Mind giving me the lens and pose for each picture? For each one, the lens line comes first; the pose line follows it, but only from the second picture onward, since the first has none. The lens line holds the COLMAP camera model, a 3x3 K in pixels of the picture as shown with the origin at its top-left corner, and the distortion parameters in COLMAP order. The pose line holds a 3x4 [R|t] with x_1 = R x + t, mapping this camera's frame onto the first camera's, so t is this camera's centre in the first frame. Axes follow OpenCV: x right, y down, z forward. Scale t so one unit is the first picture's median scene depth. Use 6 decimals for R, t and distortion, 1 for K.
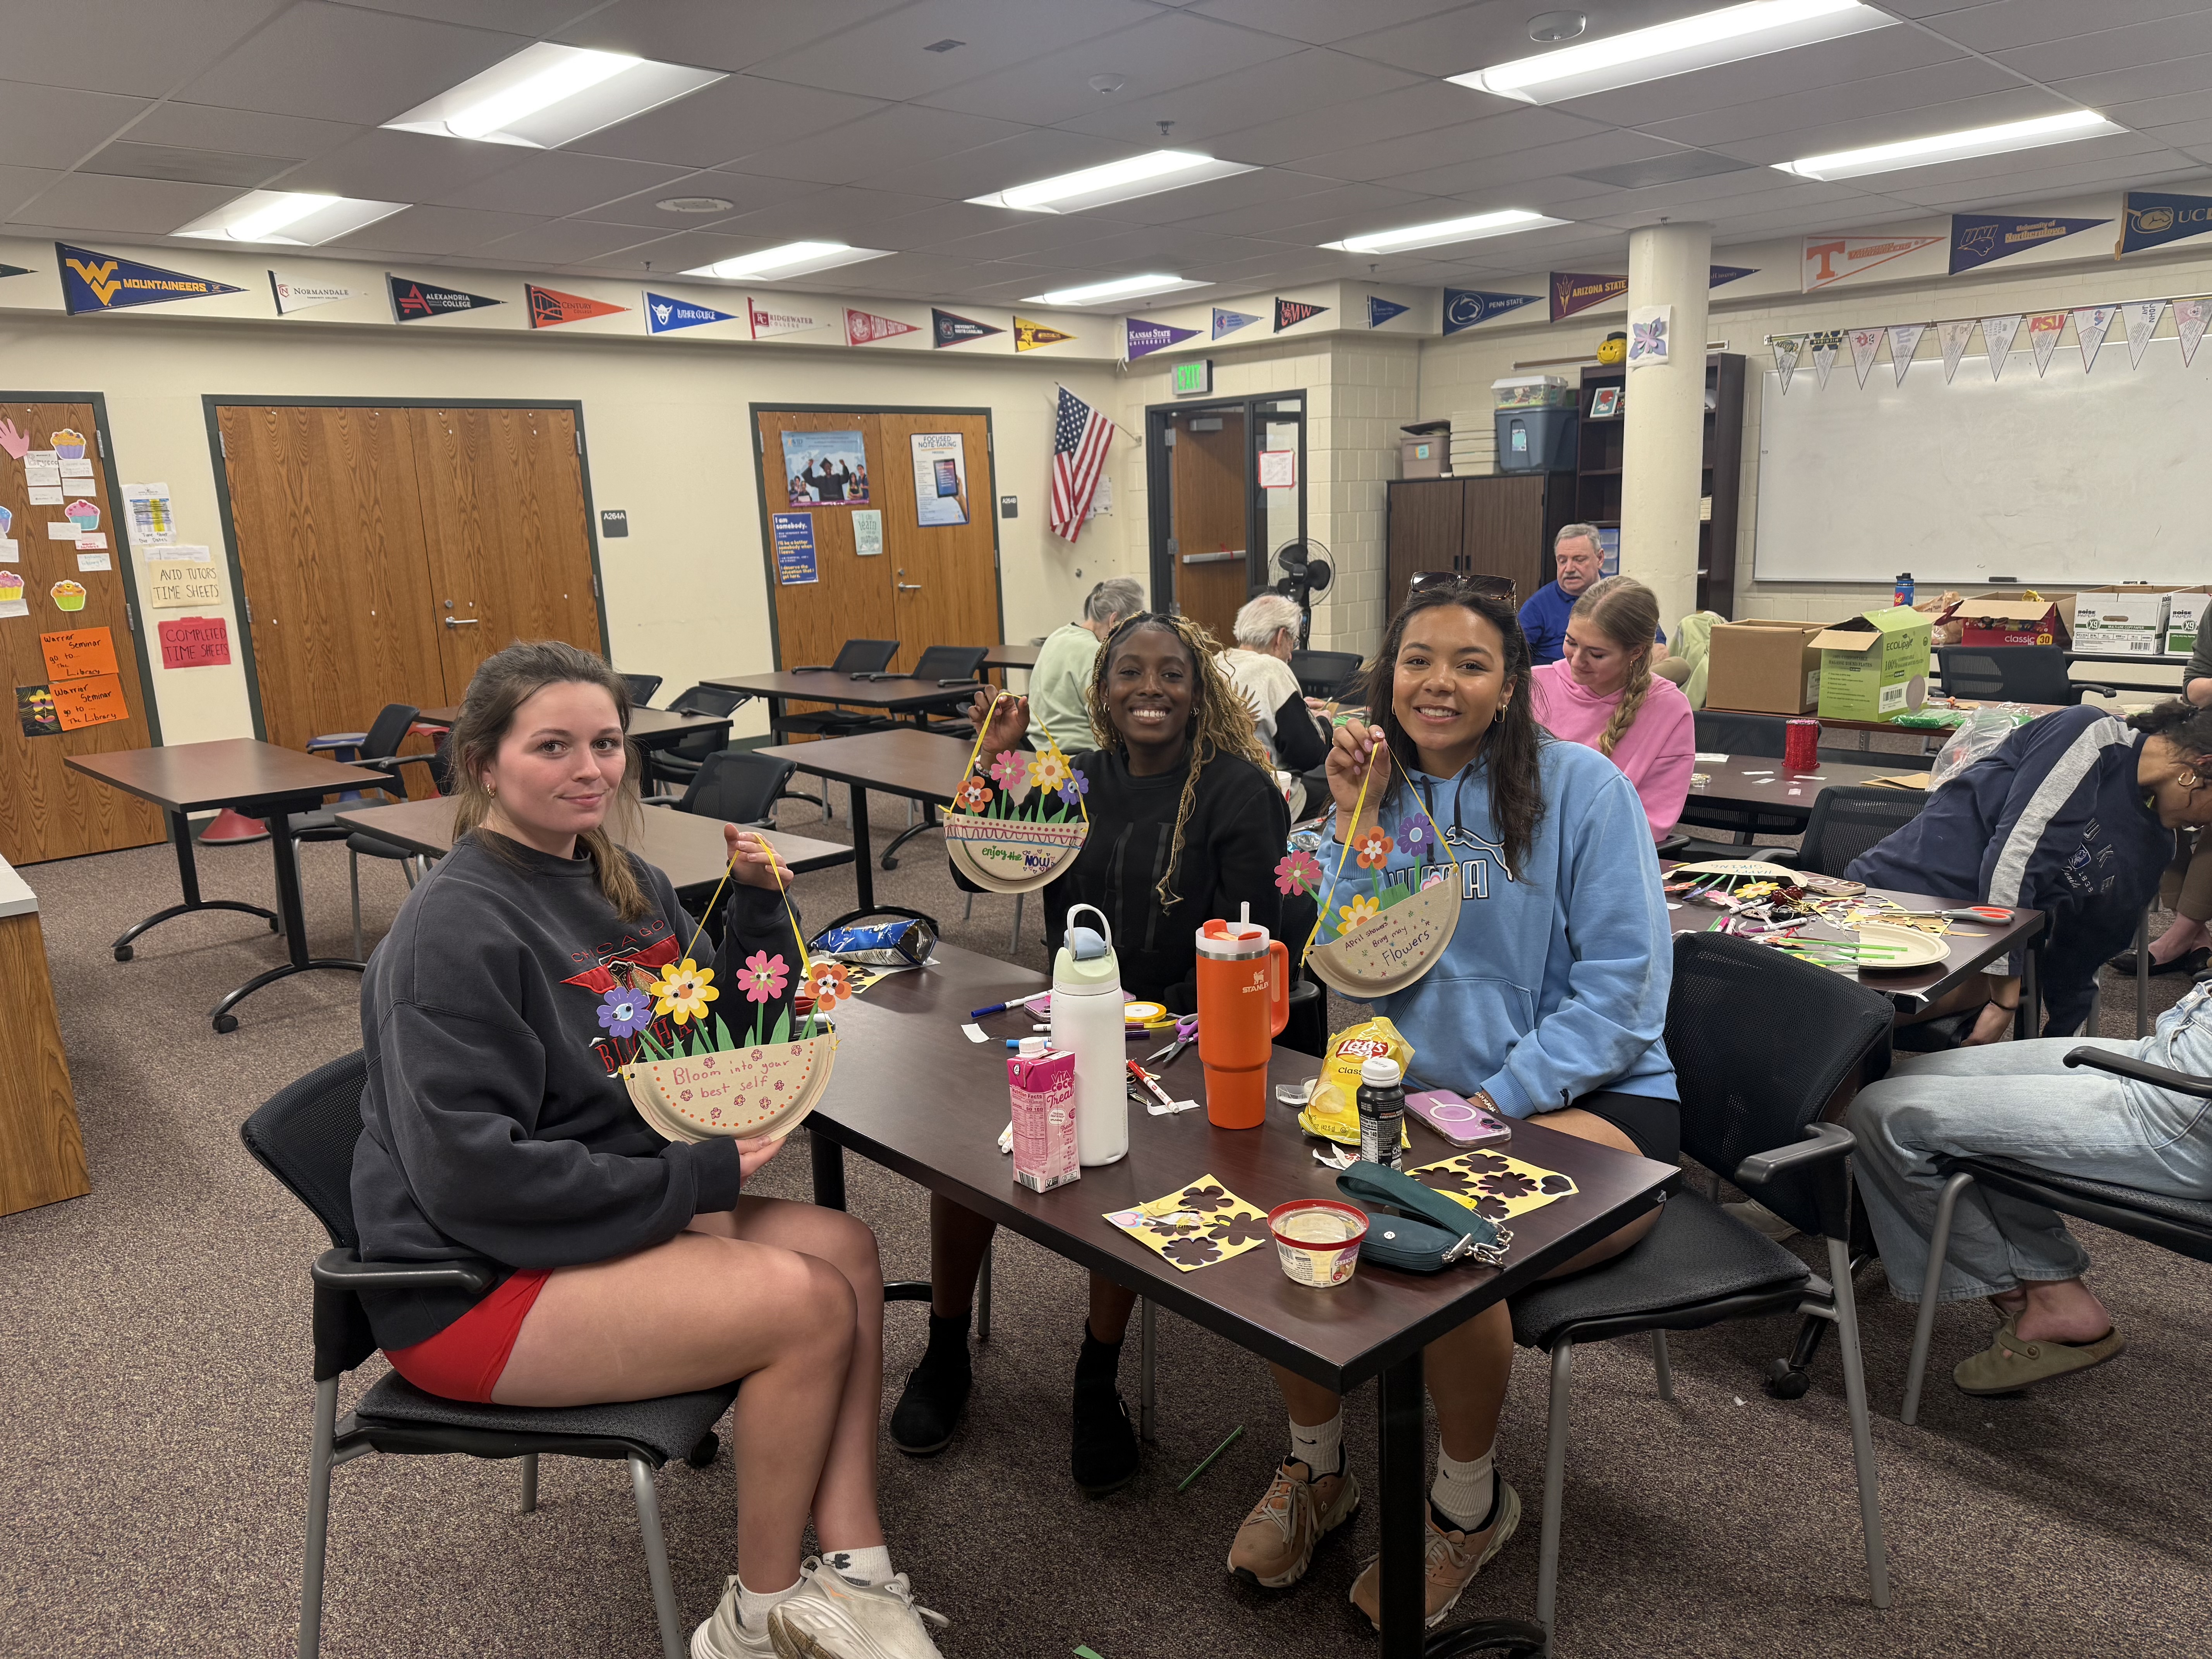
lens RADIAL K [[1567.3, 0, 1101.4], [0, 1567.3, 825.3], [0, 0, 1]] dist [0.012351, -0.015654]
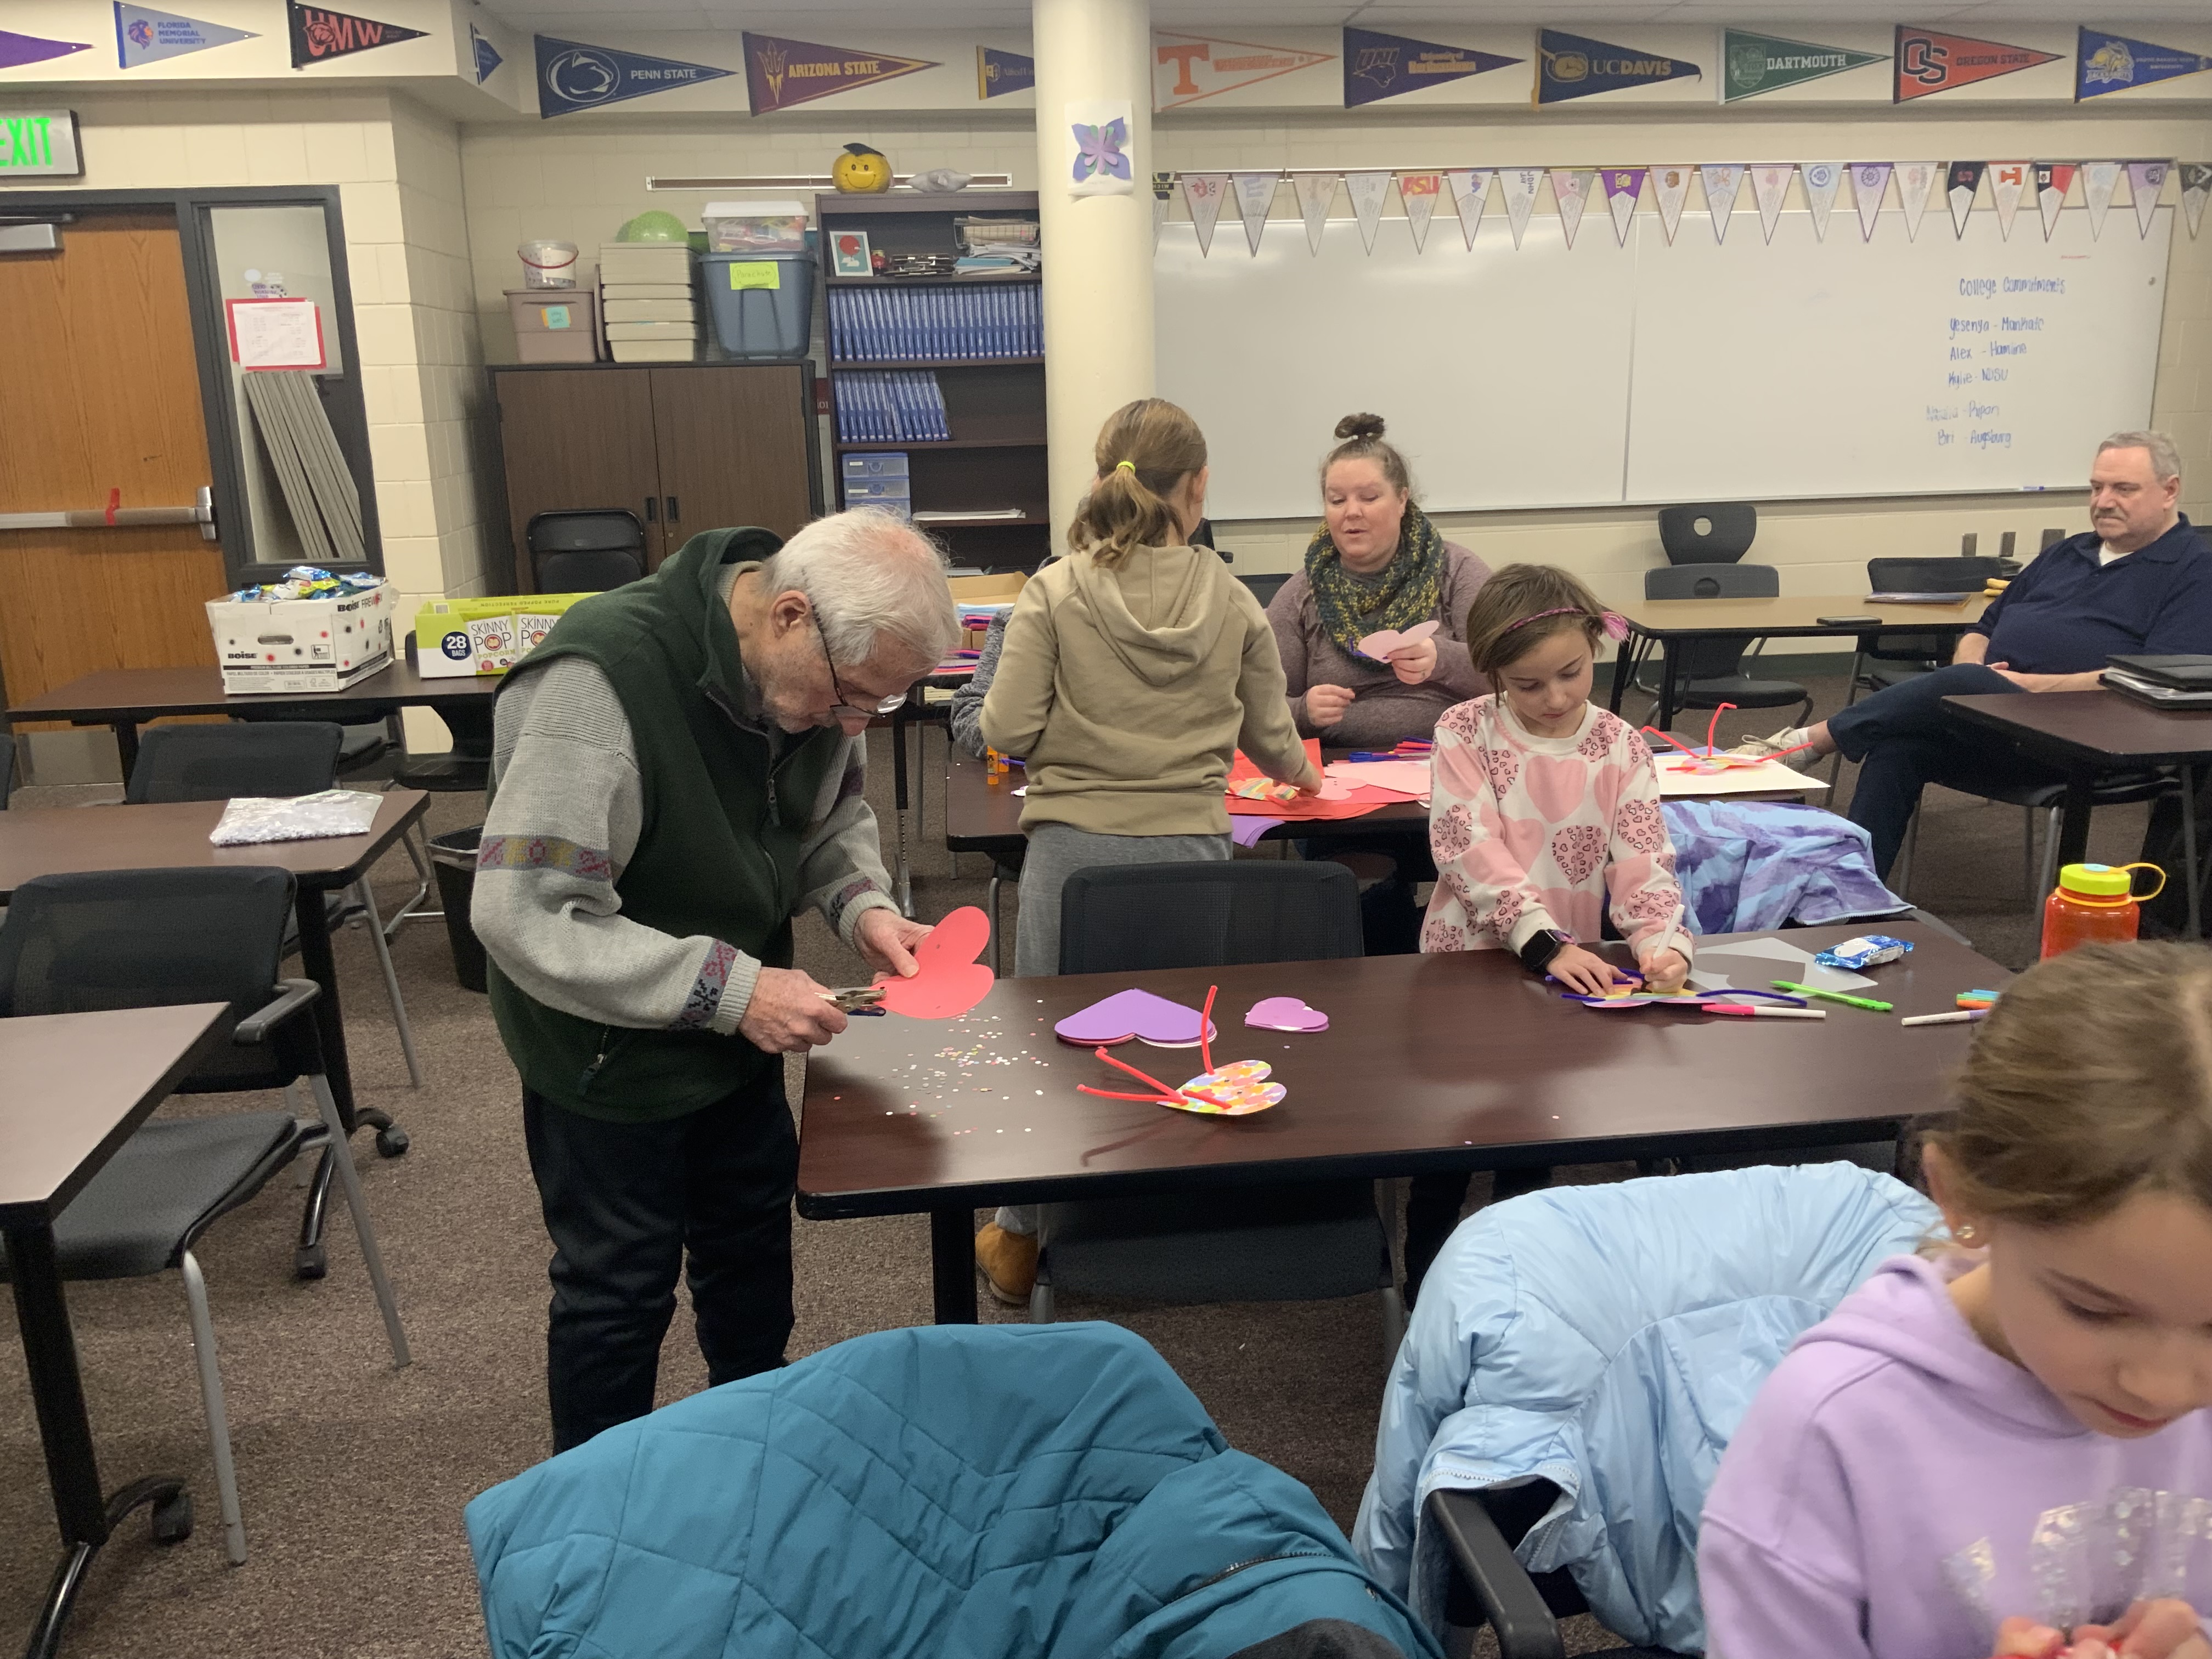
lens RADIAL K [[1856.4, 0, 1104.7], [0, 1856.4, 820.0], [0, 0, 1]] dist [0.048394, -0.082701]
pose [[0.620839, -0.164901, 0.766398, -0.277530], [0.159314, 0.983765, 0.082615, -0.101807], [-0.767579, 0.070807, 0.637031, 0.525898]]
